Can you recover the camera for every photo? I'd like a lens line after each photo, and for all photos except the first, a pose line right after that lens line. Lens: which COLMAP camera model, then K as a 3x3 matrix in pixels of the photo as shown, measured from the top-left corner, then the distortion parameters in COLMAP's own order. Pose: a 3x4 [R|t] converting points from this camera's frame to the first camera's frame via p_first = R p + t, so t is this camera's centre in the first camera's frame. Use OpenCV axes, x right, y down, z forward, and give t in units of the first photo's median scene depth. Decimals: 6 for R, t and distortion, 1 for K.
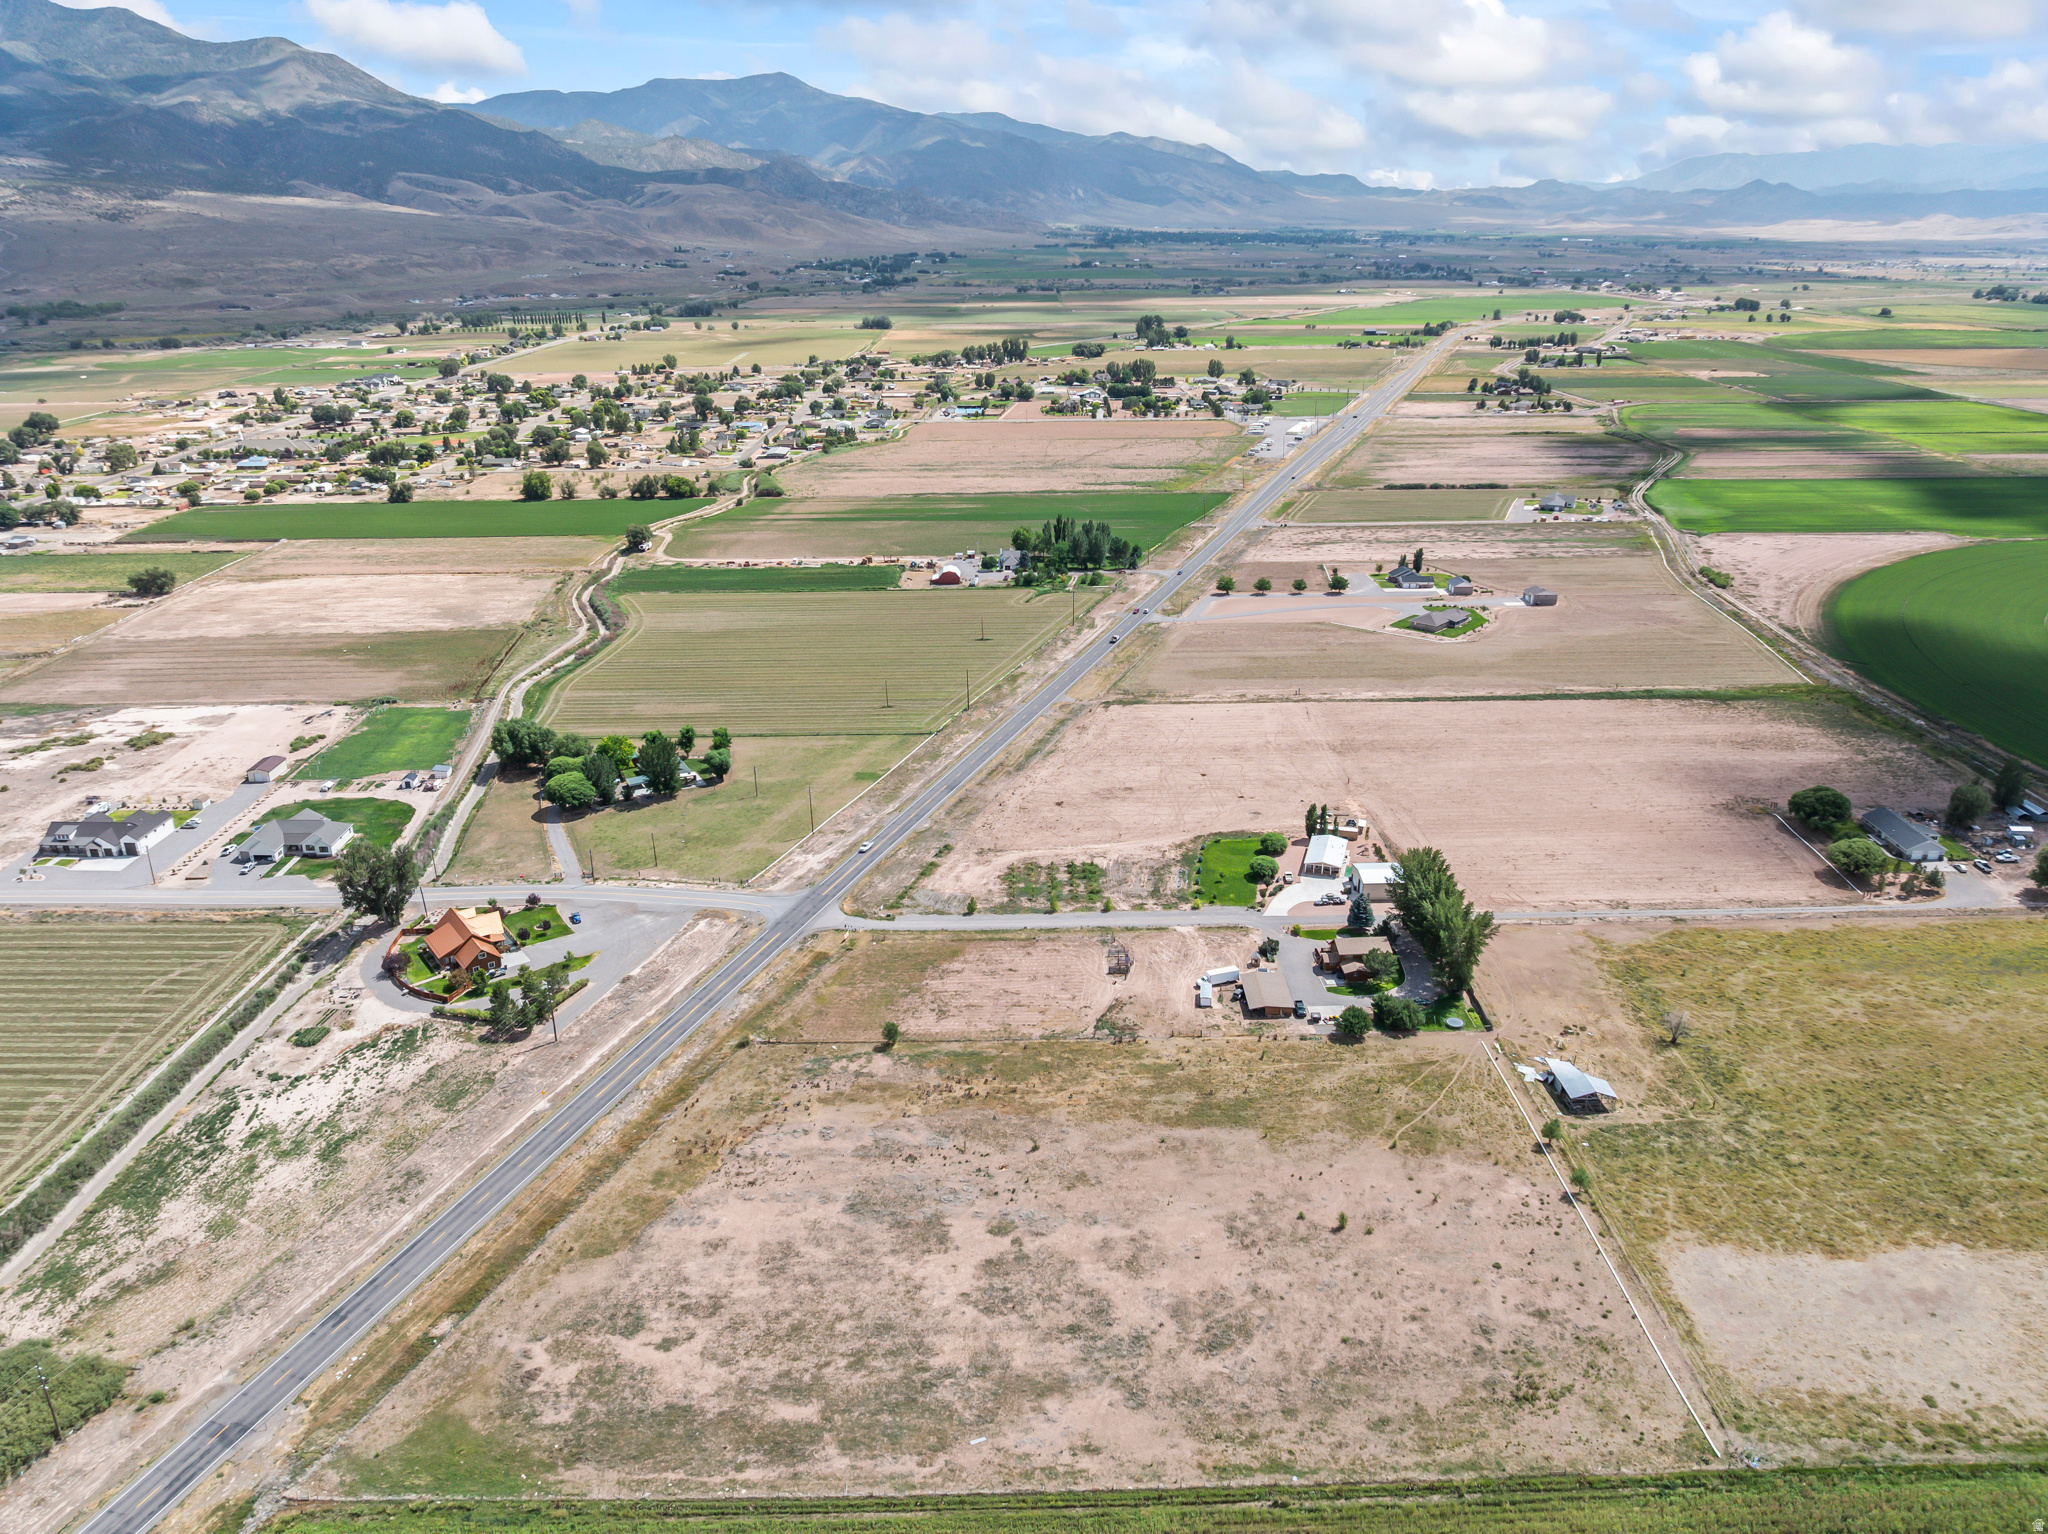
lens RADIAL K [[1447.7, 0, 1034.7], [0, 1447.7, 763.3], [0, 0, 1]] dist [-0.029928, -0.016261]
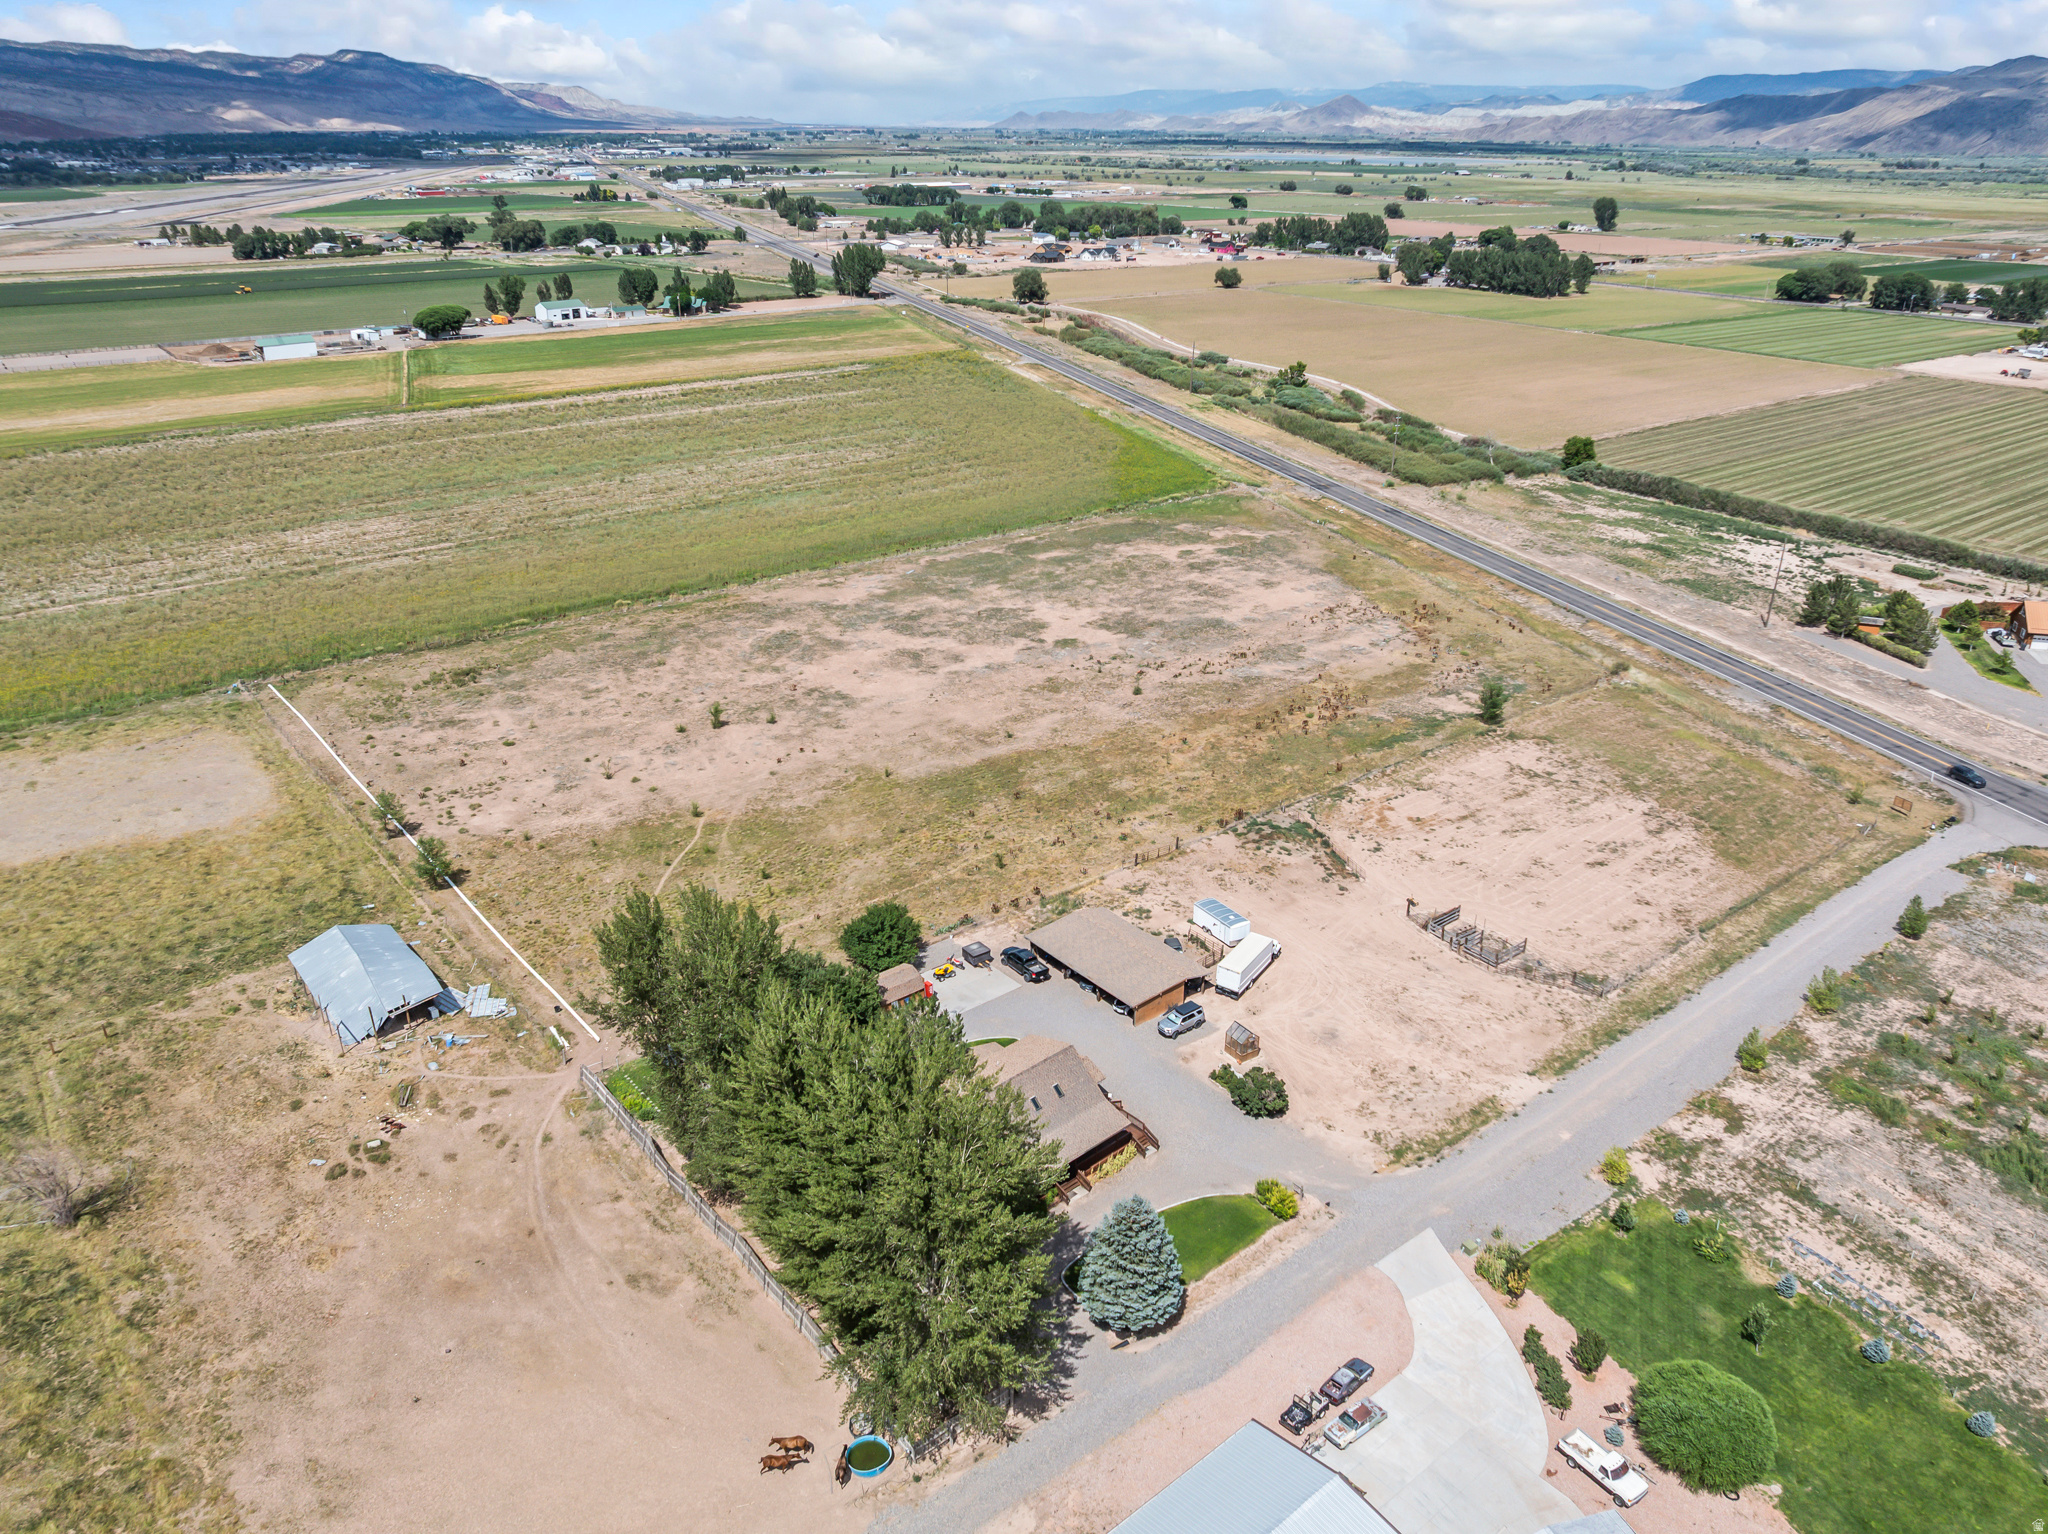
lens RADIAL K [[1450.6, 0, 1034.8], [0, 1450.6, 758.4], [0, 0, 1]] dist [-0.038420, 0.002736]
pose [[-0.783649, 0.251025, -0.568226, 0.471698], [-0.223299, 0.739748, 0.634753, -0.170347], [0.579683, 0.624307, -0.523649, 1.367747]]
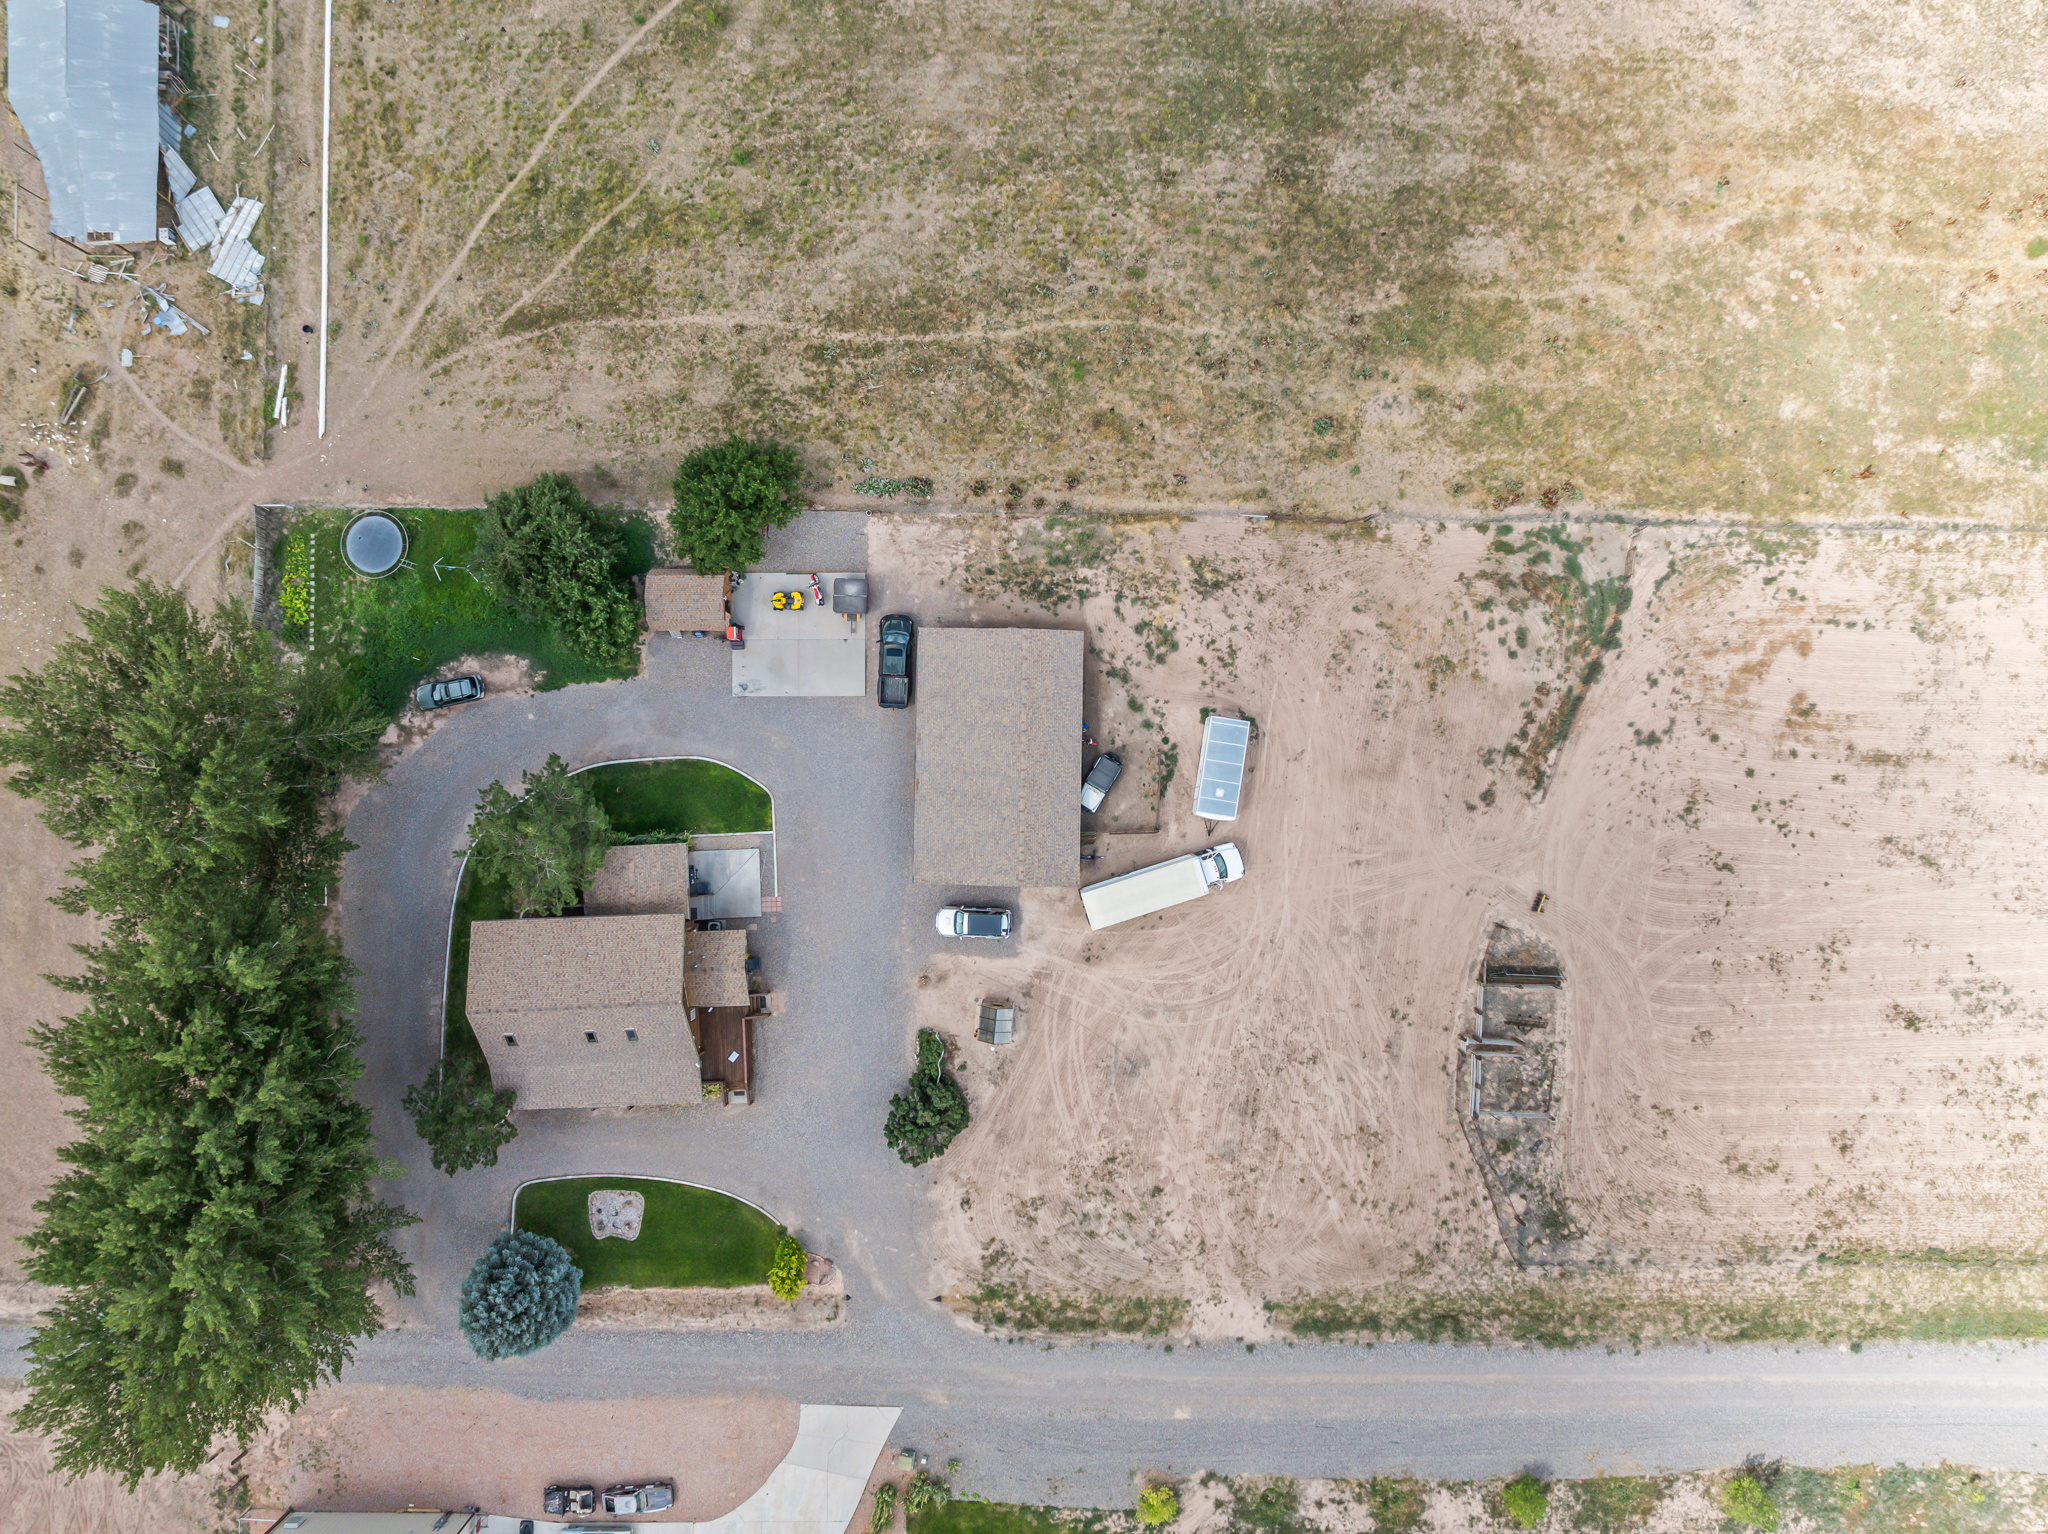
lens RADIAL K [[1450.6, 0, 1034.8], [0, 1450.6, 758.4], [0, 0, 1]] dist [-0.038420, 0.002736]
pose [[-0.999644, -0.023377, 0.012833, 0.175926], [0.020086, -0.343457, 0.938954, -0.113045], [-0.017542, 0.938878, 0.343804, 1.059997]]
